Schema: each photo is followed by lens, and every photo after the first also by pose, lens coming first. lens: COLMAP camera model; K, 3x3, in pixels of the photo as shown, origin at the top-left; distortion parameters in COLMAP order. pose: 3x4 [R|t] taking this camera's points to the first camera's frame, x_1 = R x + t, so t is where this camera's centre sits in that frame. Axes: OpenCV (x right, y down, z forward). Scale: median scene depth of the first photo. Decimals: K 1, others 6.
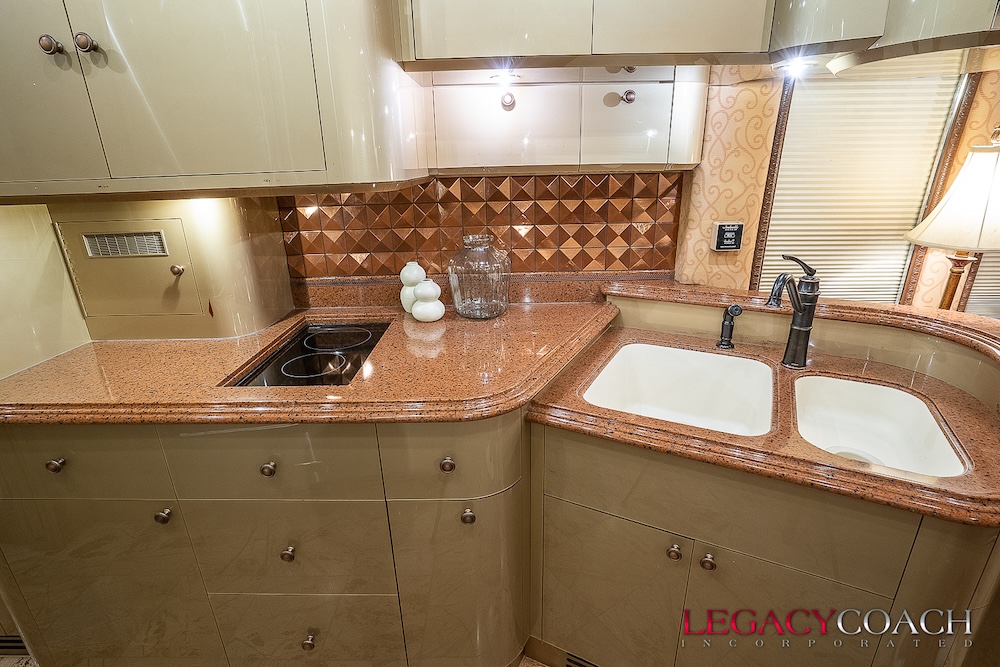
lens RADIAL K [[476.8, 0, 499.9], [0, 476.8, 328.1], [0, 0, 1]] dist [-0.031239, 0.010497]
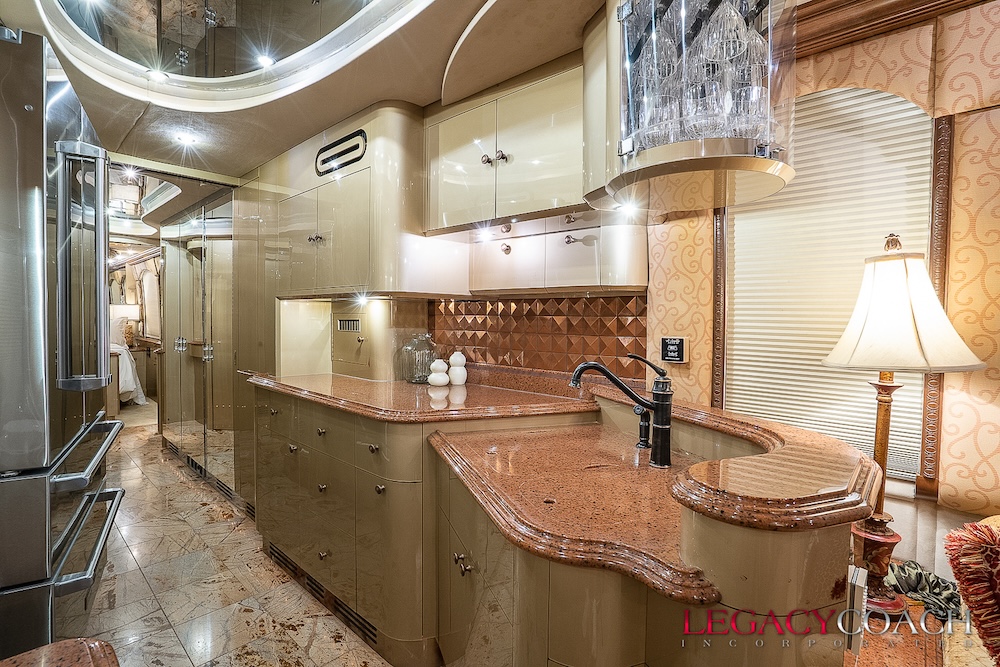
lens RADIAL K [[476.8, 0, 499.9], [0, 476.8, 335.7], [0, 0, 1]] dist [-0.031239, 0.010497]
pose [[0.746287, 0.057396, -0.663145, 0.942917], [-0.247561, 0.948740, -0.196485, 0.092801], [0.617874, 0.310803, 0.722241, -0.043647]]
